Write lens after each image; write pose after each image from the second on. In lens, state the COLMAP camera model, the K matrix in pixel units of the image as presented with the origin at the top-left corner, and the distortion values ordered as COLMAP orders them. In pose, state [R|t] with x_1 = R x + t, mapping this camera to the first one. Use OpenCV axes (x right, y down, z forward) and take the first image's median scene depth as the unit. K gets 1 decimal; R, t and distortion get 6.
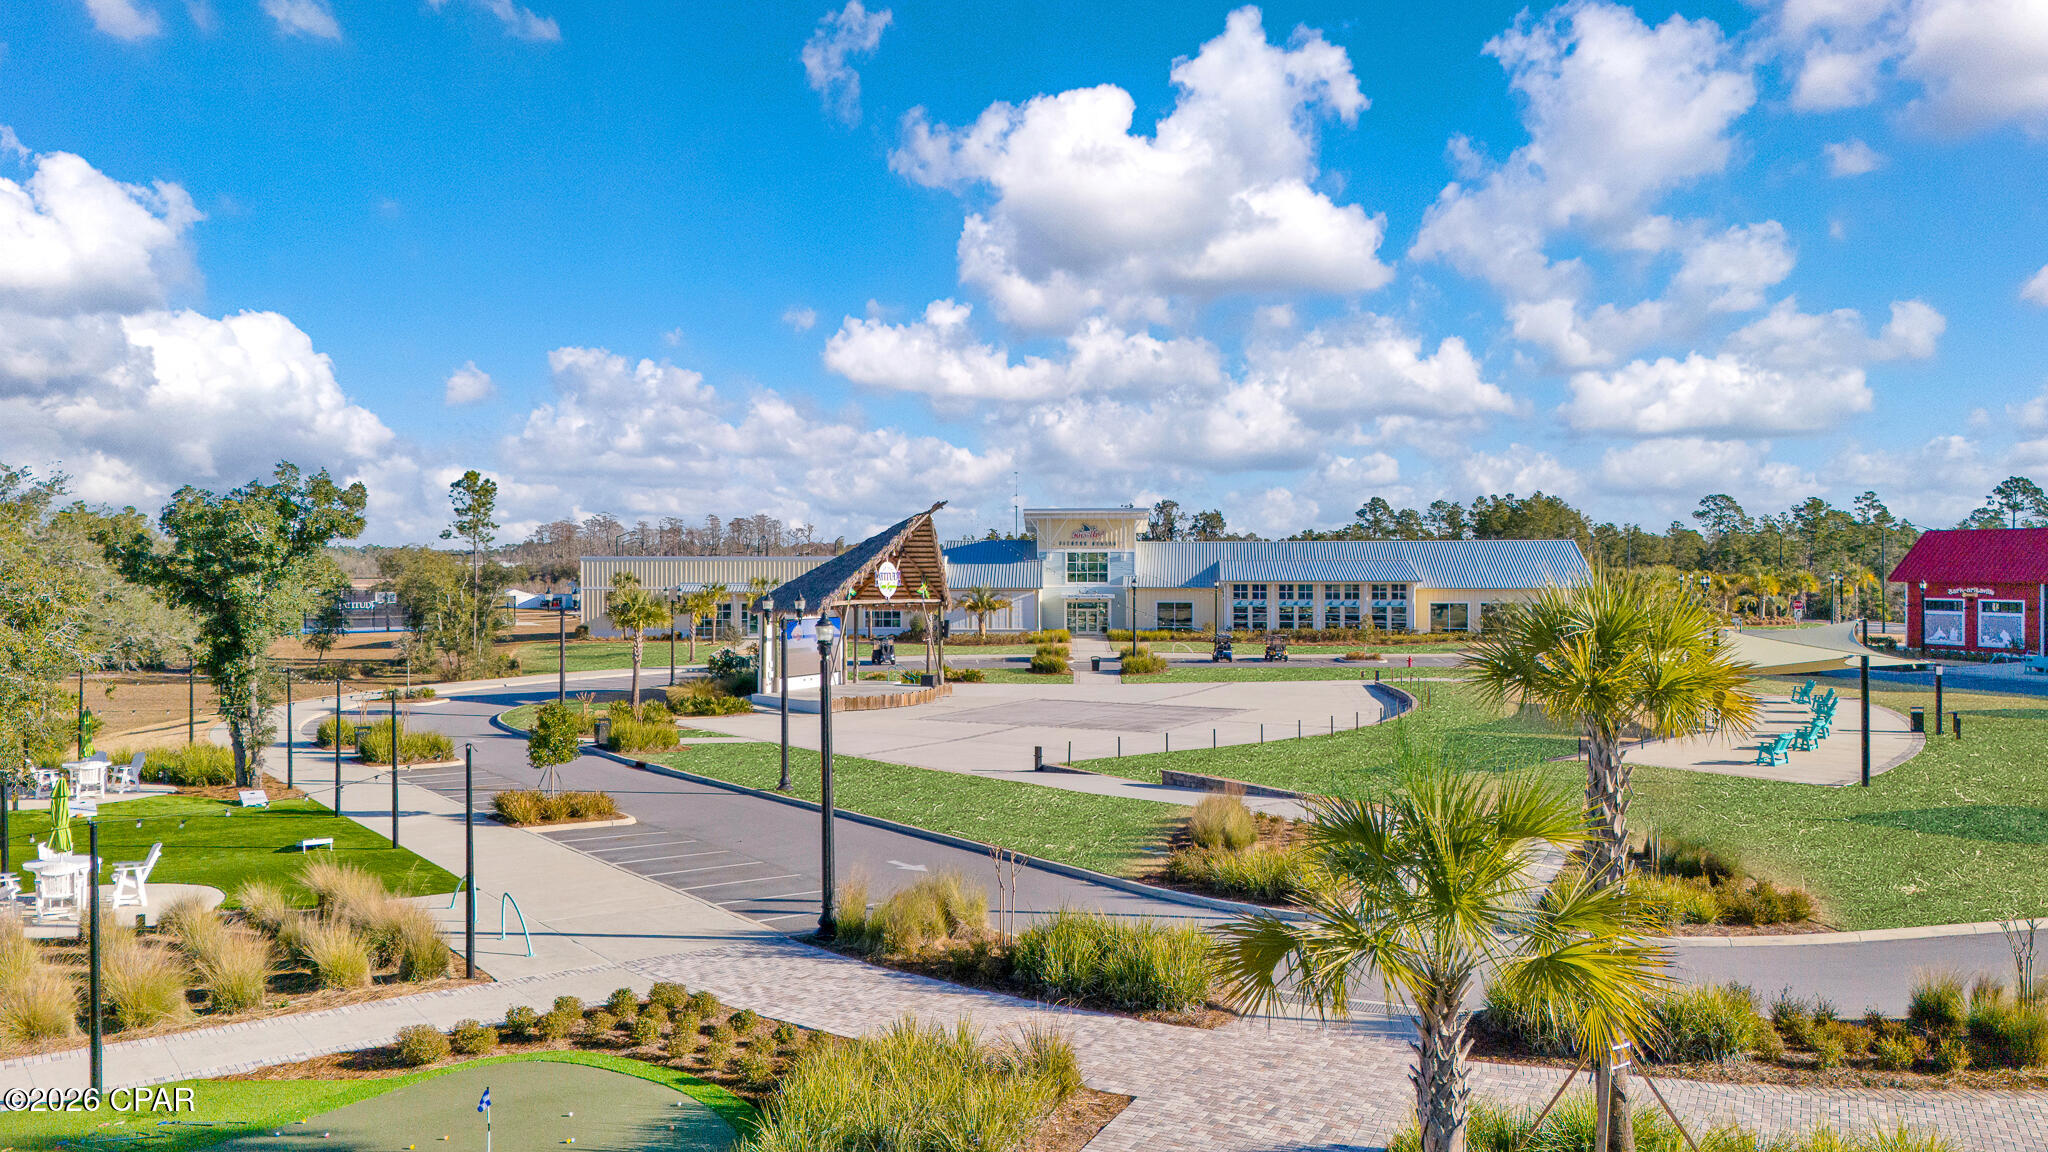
lens RADIAL K [[1565.5, 0, 1005.0], [0, 1565.5, 512.4], [0, 0, 1]] dist [0.035759, -0.047558]
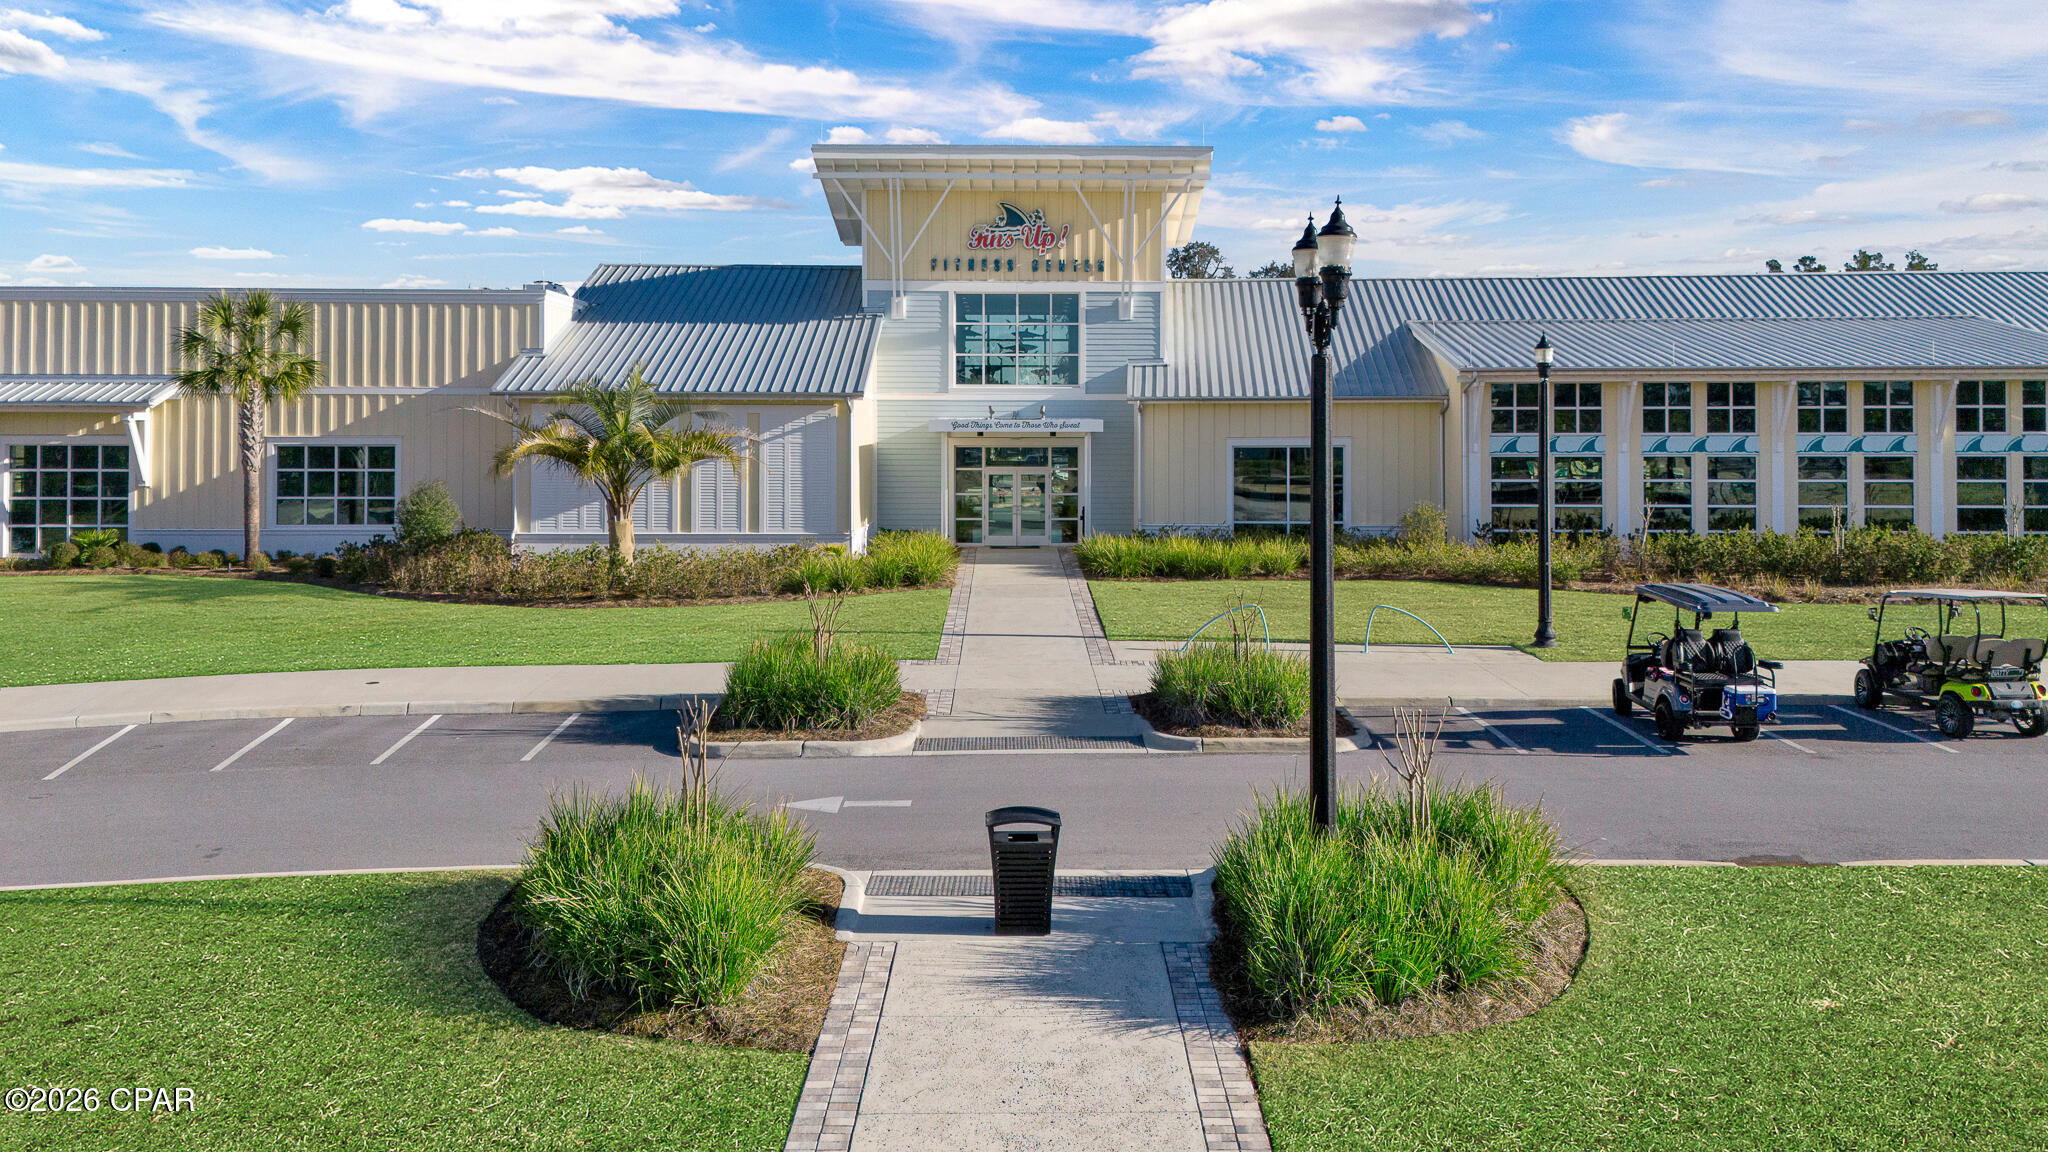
lens RADIAL K [[1538.7, 0, 1052.1], [0, 1538.7, 449.8], [0, 0, 1]] dist [0.063984, -0.054302]
pose [[0.997853, 0.004530, 0.065336, 0.041889], [-0.007454, 0.998979, 0.044569, 0.046767], [-0.065067, -0.044960, 0.996867, 0.725509]]
